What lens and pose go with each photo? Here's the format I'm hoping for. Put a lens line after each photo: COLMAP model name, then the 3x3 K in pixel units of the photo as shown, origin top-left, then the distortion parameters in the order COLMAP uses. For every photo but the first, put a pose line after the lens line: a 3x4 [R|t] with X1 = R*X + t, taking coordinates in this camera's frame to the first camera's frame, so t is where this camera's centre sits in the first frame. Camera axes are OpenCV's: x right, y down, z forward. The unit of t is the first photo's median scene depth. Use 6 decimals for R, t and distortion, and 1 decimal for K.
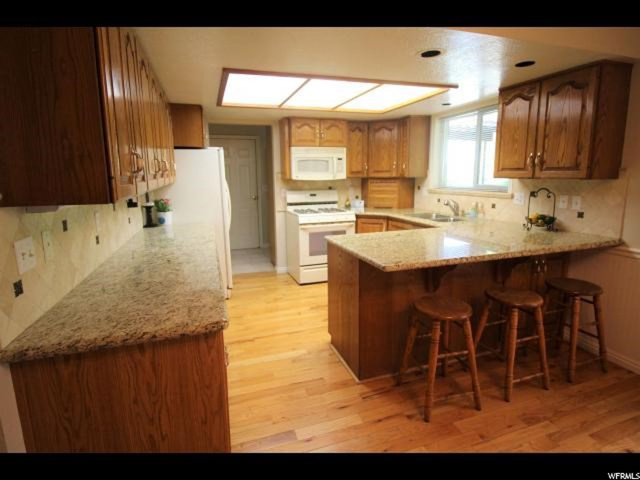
lens RADIAL K [[346.1, 0, 321.5], [0, 346.1, 237.5], [0, 0, 1]] dist [-0.000145, 0.000632]
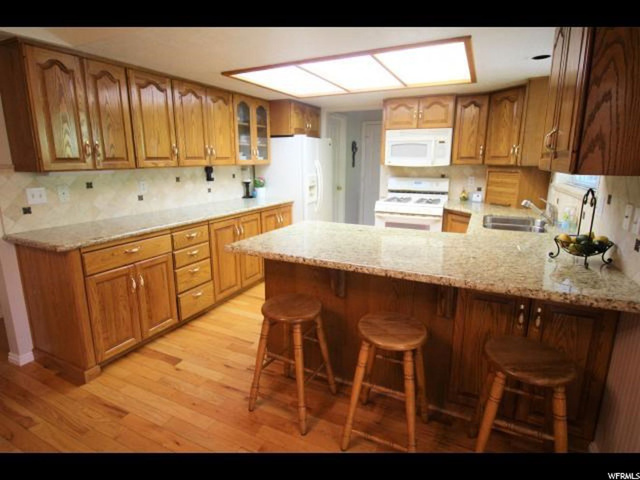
lens RADIAL K [[346.1, 0, 316.7], [0, 346.1, 236.9], [0, 0, 1]] dist [-0.000145, 0.000632]
pose [[0.701648, 0.167340, -0.692594, 0.475669], [-0.138400, 0.985525, 0.097906, -0.037954], [0.698953, 0.027160, 0.714652, 0.185643]]
